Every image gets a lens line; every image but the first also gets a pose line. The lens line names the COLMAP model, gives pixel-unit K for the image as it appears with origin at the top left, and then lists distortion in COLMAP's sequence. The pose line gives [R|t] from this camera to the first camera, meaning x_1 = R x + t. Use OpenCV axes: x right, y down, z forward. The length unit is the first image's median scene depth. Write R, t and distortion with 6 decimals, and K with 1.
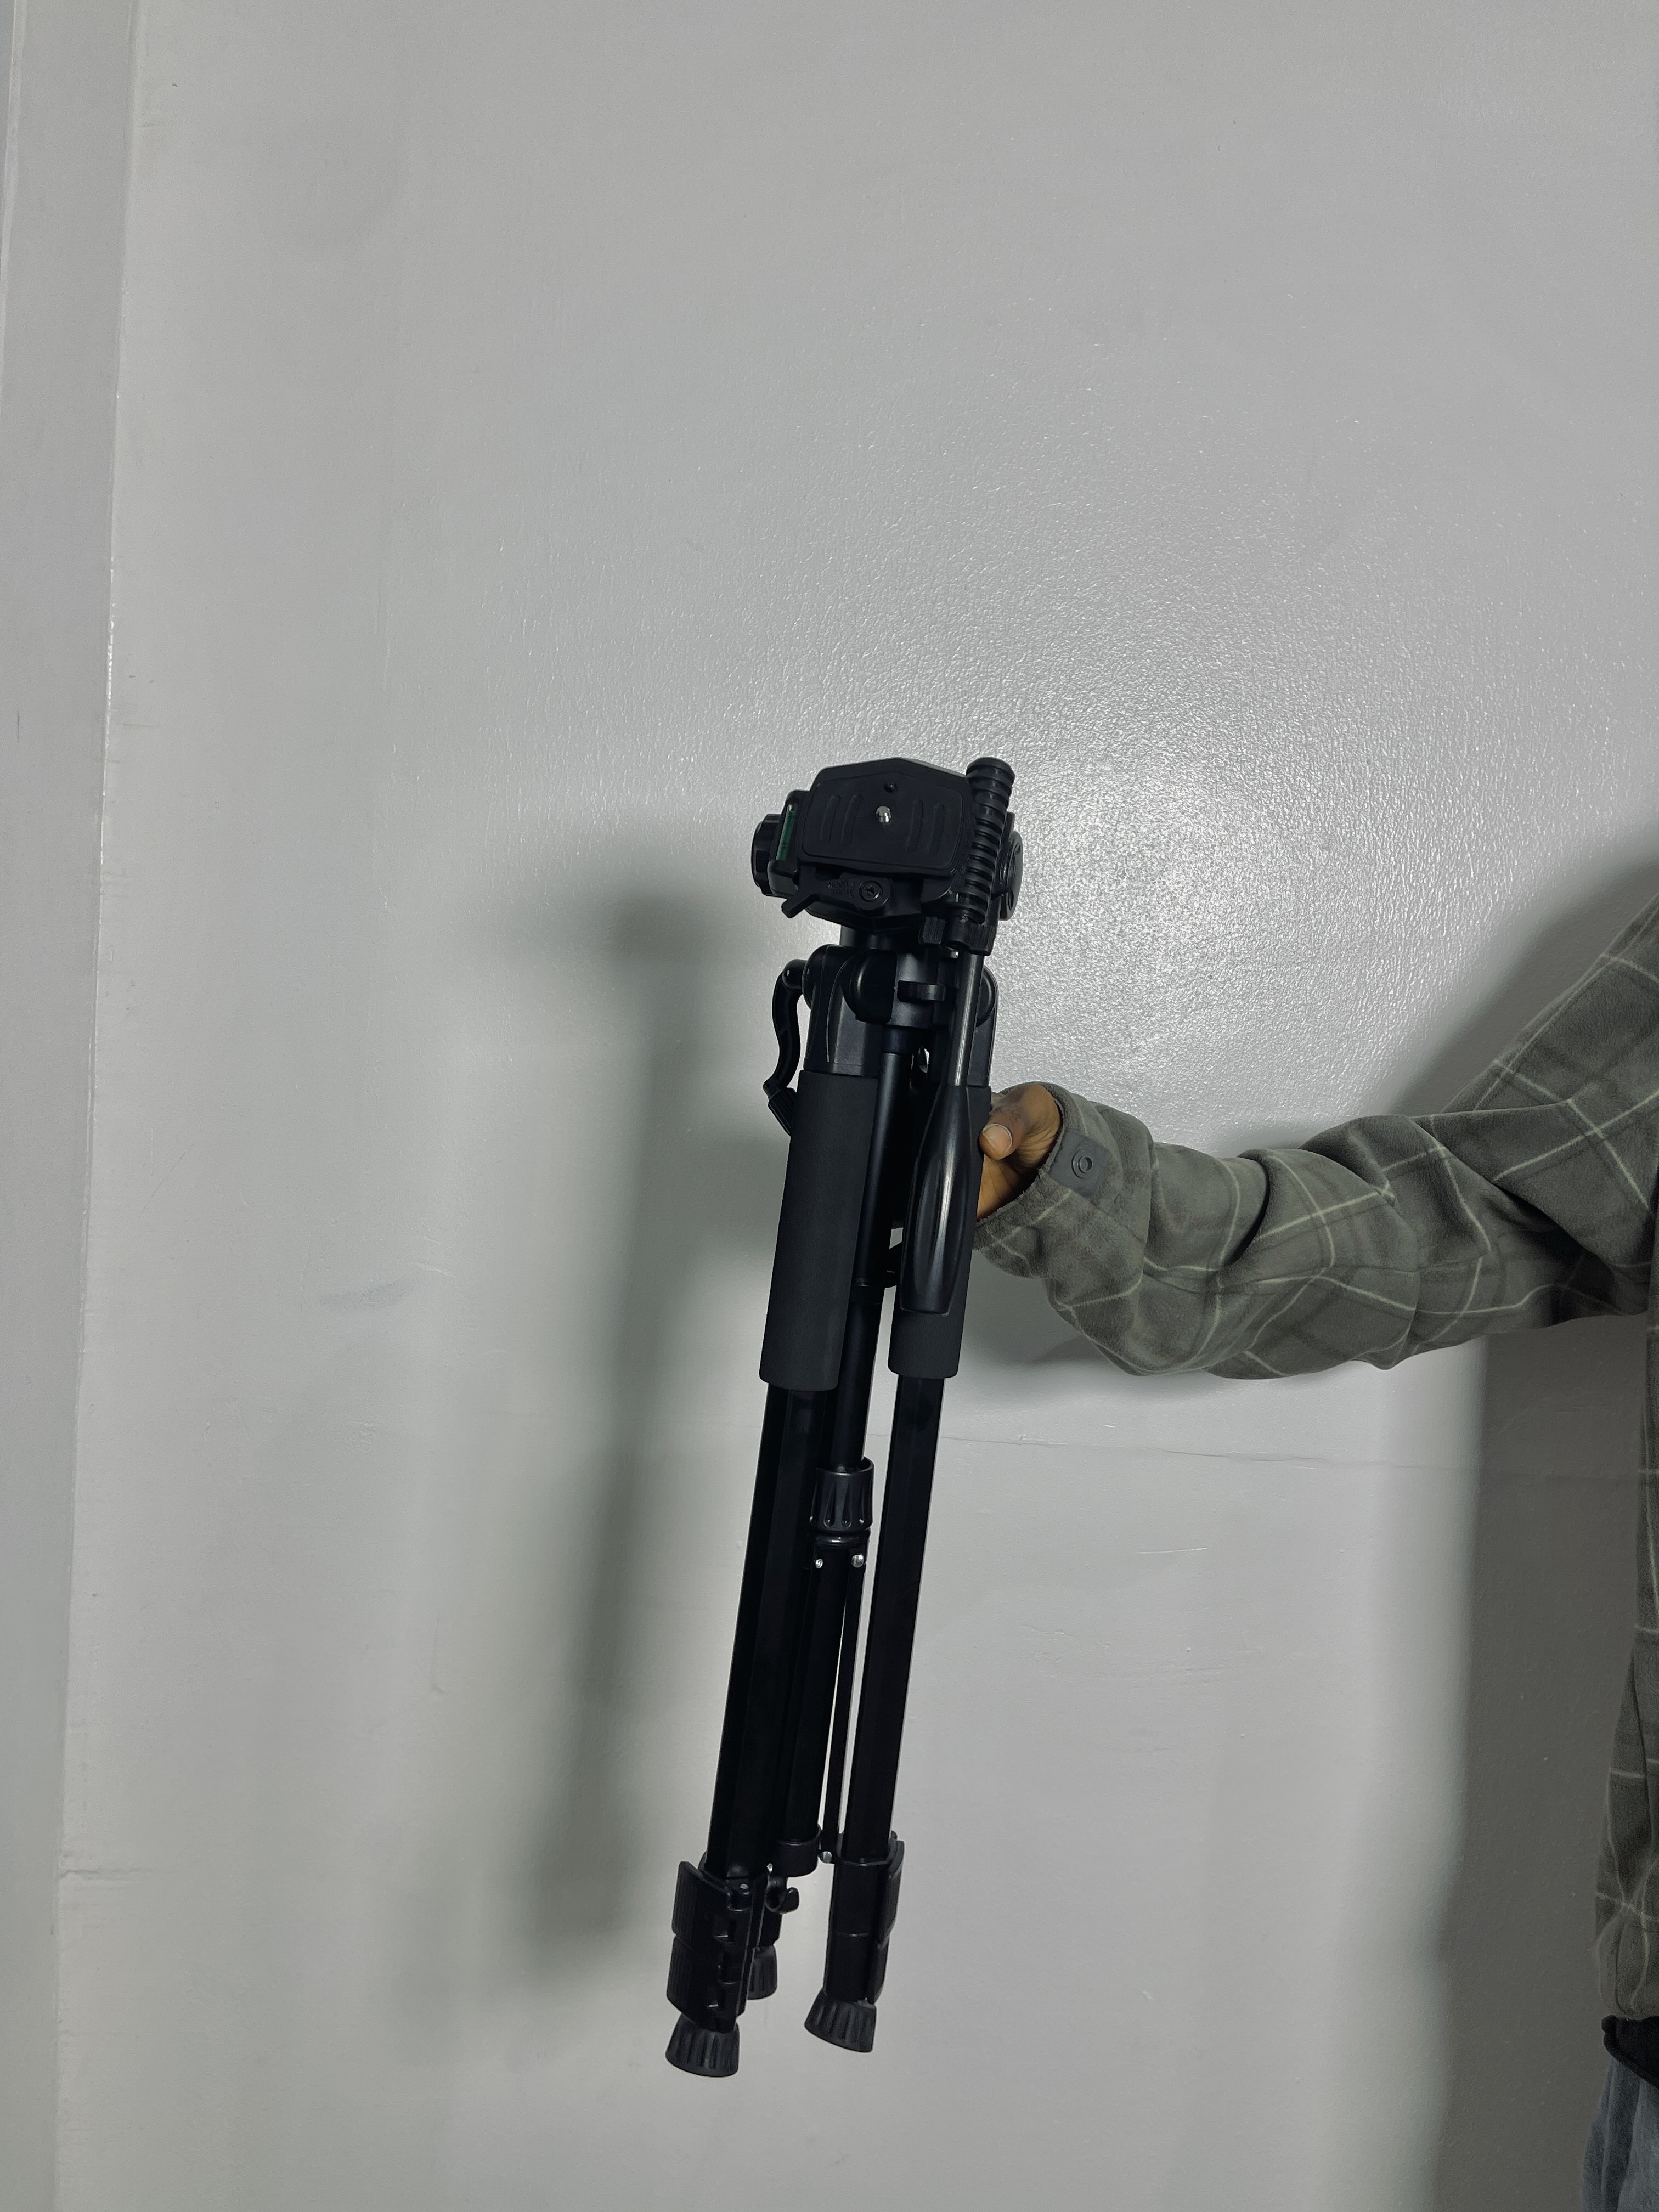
lens RADIAL K [[1659.2, 0, 843.3], [0, 1659.2, 1121.2], [0, 0, 1]] dist [0.063280, -0.091634]
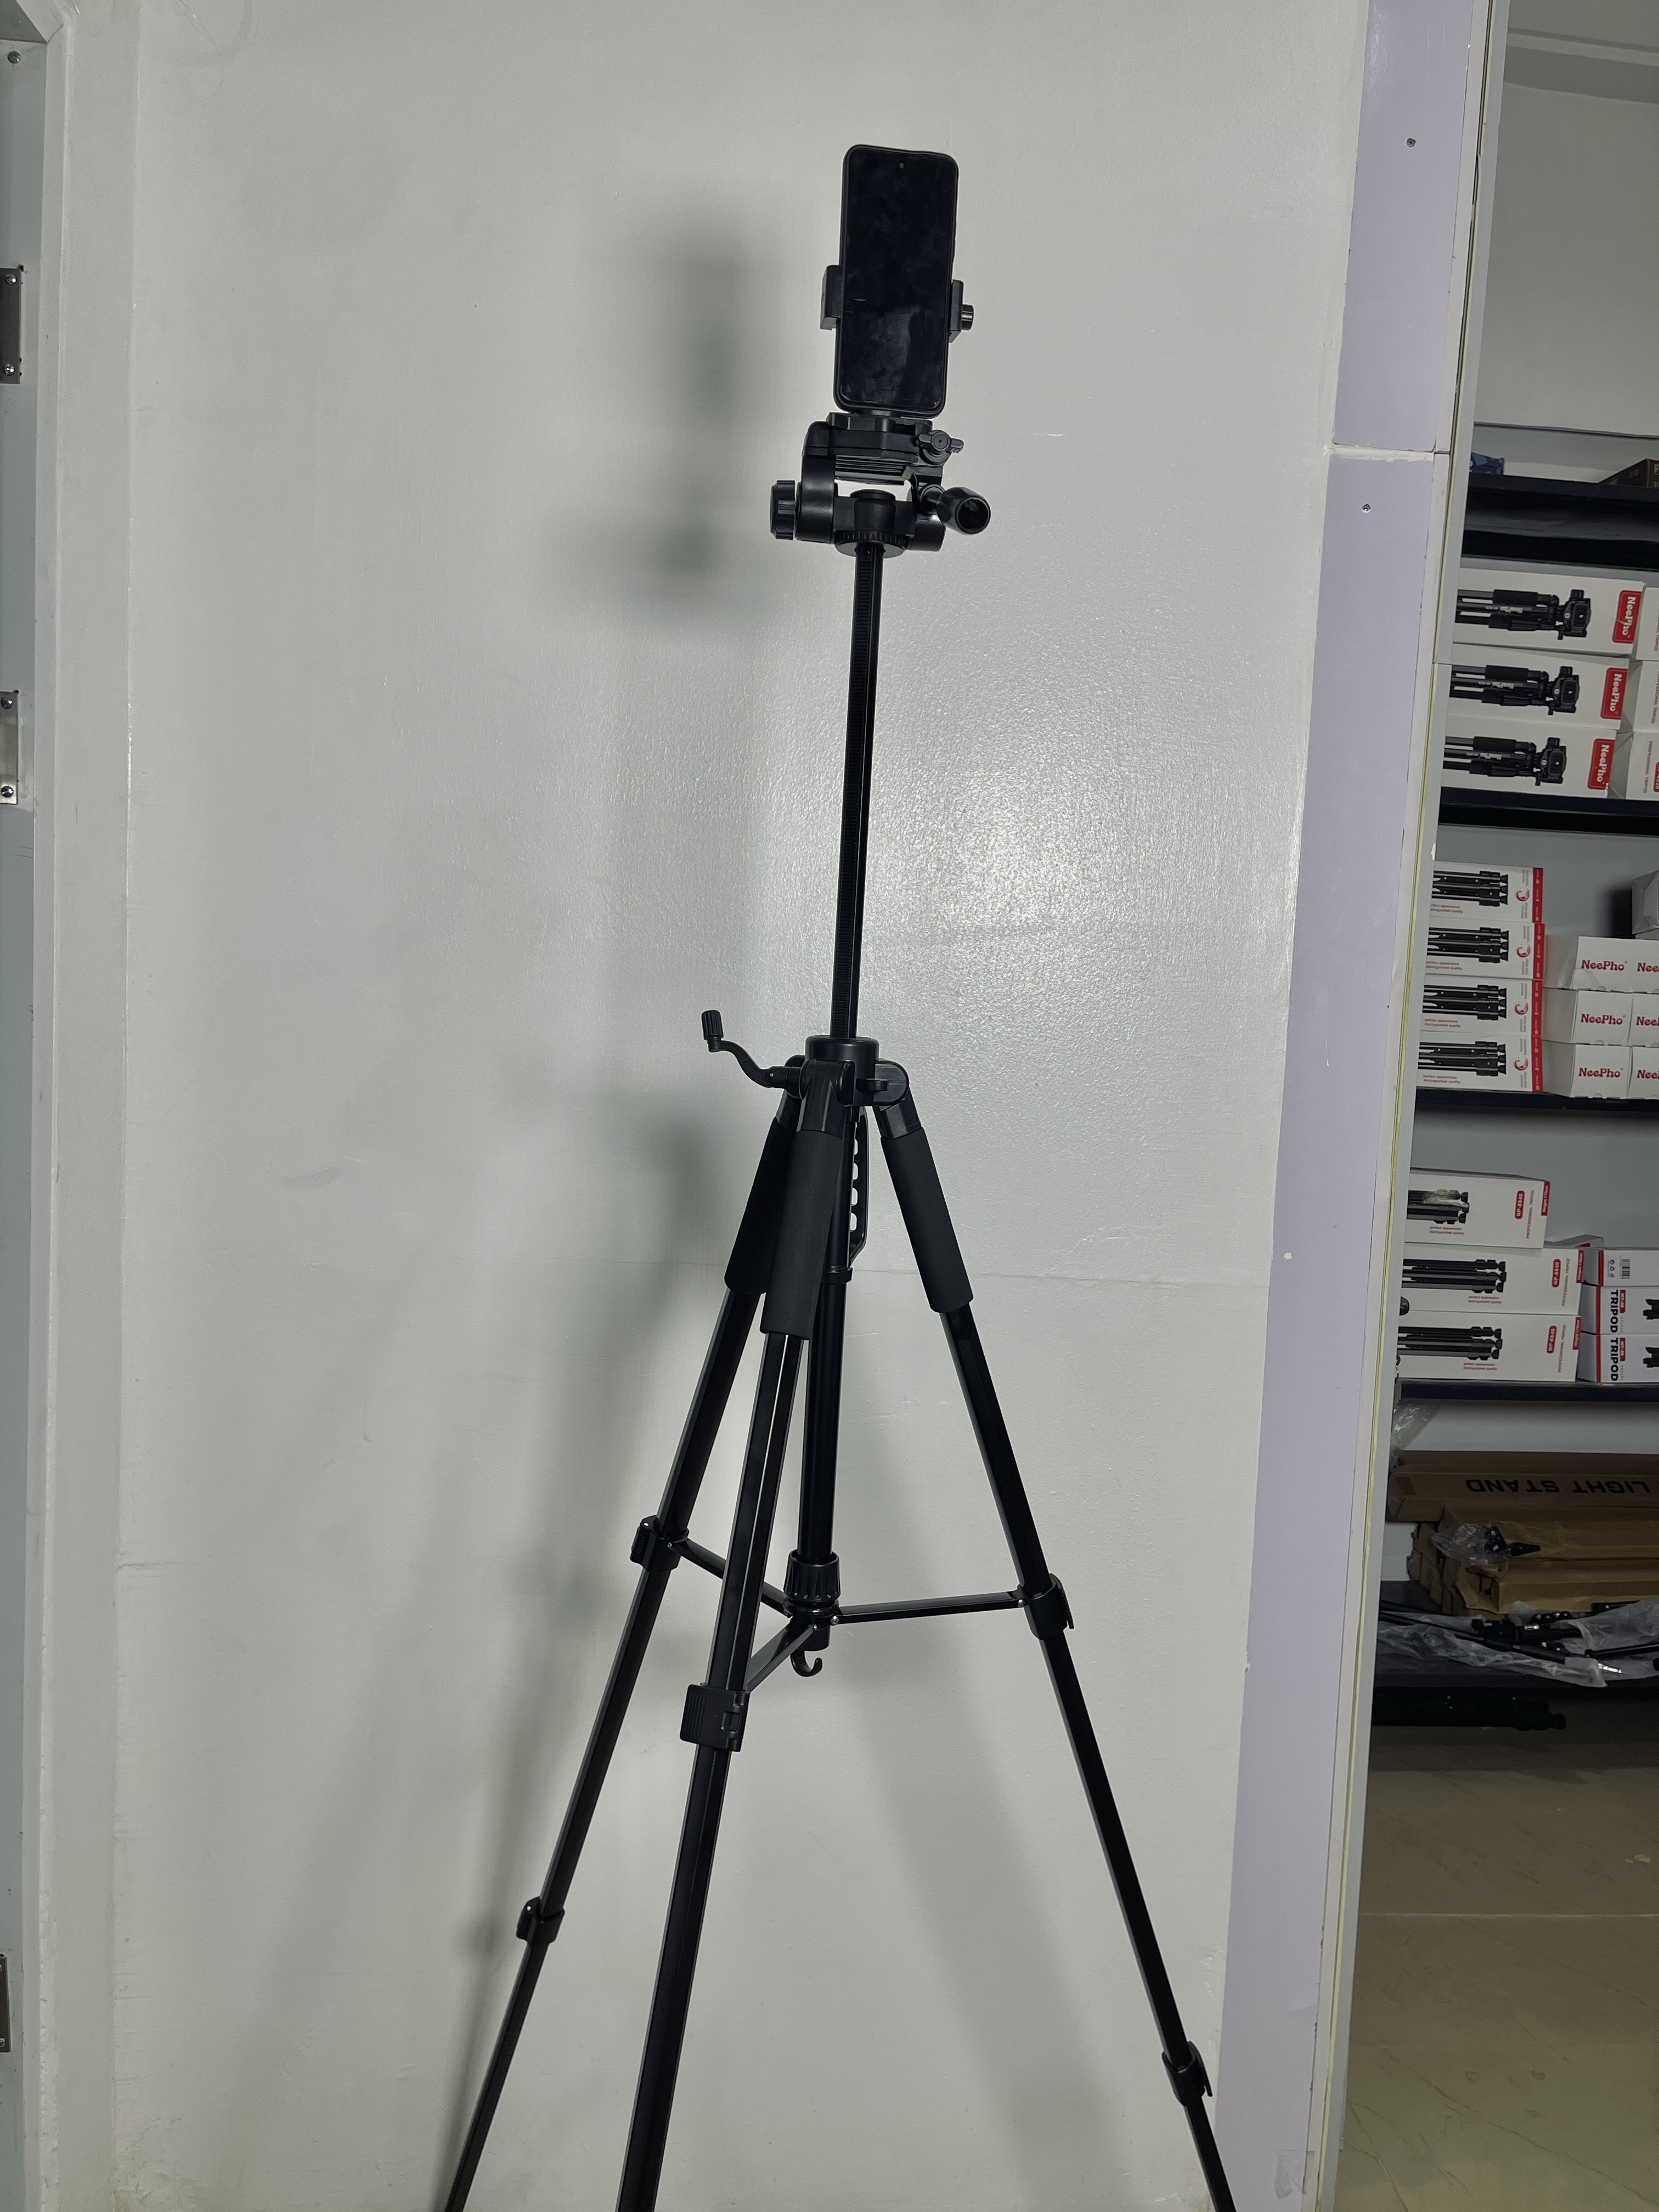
lens RADIAL K [[1659.2, 0, 841.6], [0, 1659.2, 1123.8], [0, 0, 1]] dist [0.063280, -0.091634]
pose [[0.999683, -0.023283, 0.009552, 0.181830], [0.023114, 0.999580, 0.017467, 0.040079], [-0.009955, -0.017241, 0.999802, -0.517314]]
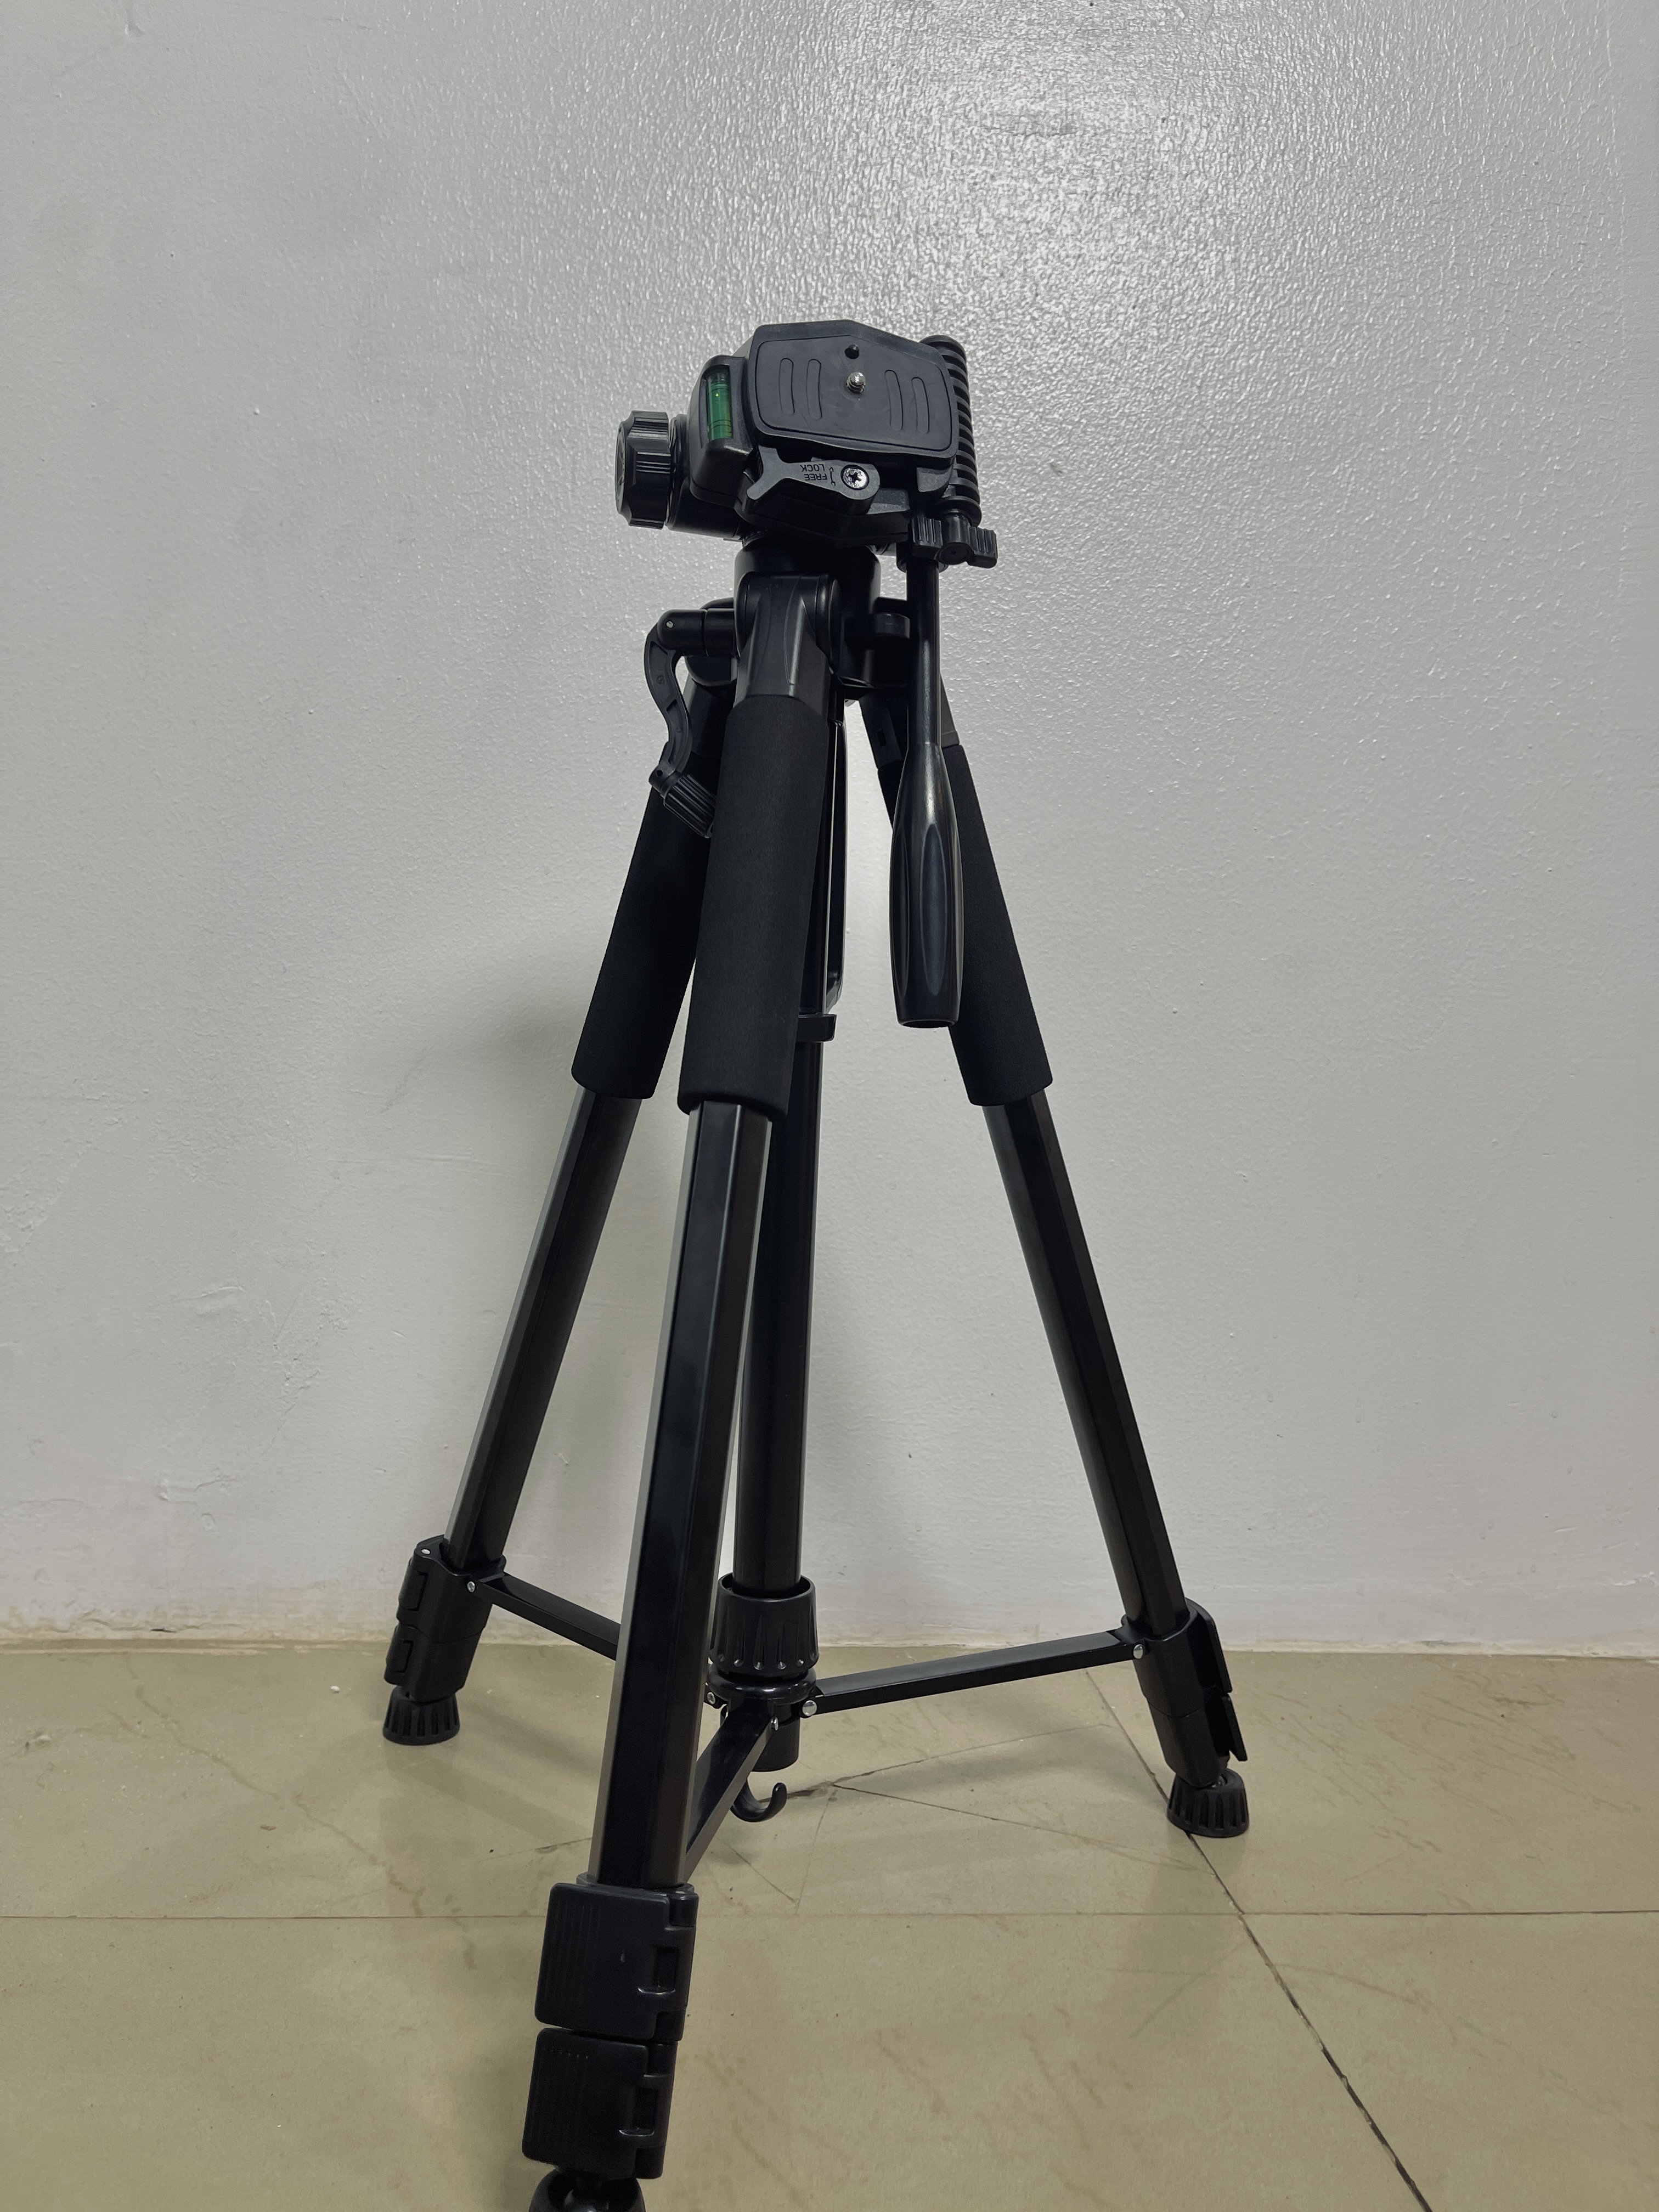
lens RADIAL K [[1659.2, 0, 830.1], [0, 1659.2, 1140.4], [0, 0, 1]] dist [0.063280, -0.091634]
pose [[0.999052, -0.031630, 0.029925, 0.043356], [0.032120, 0.999356, -0.016019, 0.904527], [-0.029399, 0.016965, 0.999424, 0.228737]]
